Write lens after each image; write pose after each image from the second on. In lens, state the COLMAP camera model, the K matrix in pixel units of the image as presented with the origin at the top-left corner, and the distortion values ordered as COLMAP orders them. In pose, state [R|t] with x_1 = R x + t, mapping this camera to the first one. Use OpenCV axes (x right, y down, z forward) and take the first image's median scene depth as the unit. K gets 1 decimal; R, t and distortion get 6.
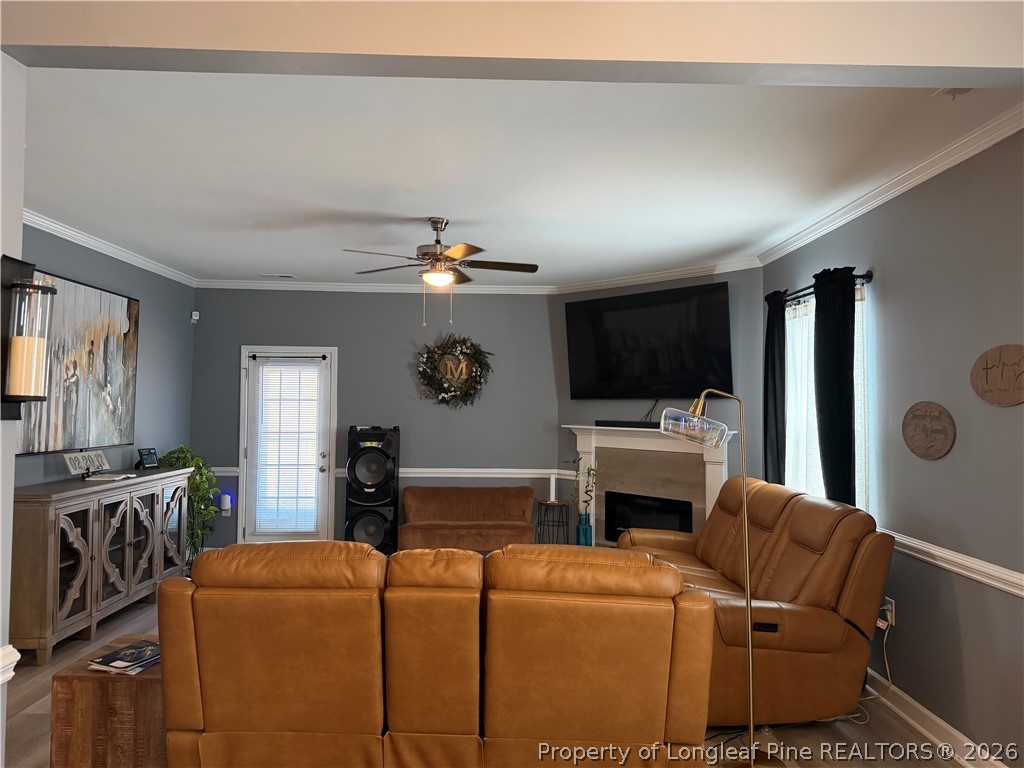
lens RADIAL K [[723.5, 0, 506.6], [0, 723.5, 376.0], [0, 0, 1]] dist [0.041506, -0.033280]
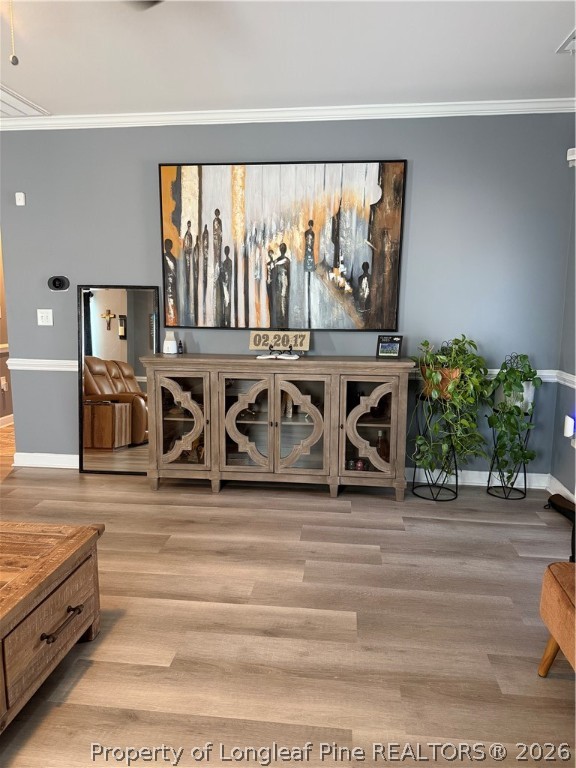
lens RADIAL K [[542.6, 0, 290.2], [0, 542.6, 396.8], [0, 0, 1]] dist [0.041506, -0.033280]
pose [[-0.120644, 0.159502, -0.979798, 0.162346], [0.035831, 0.987064, 0.156273, 0.058126], [0.992049, -0.016254, -0.124798, 0.860853]]
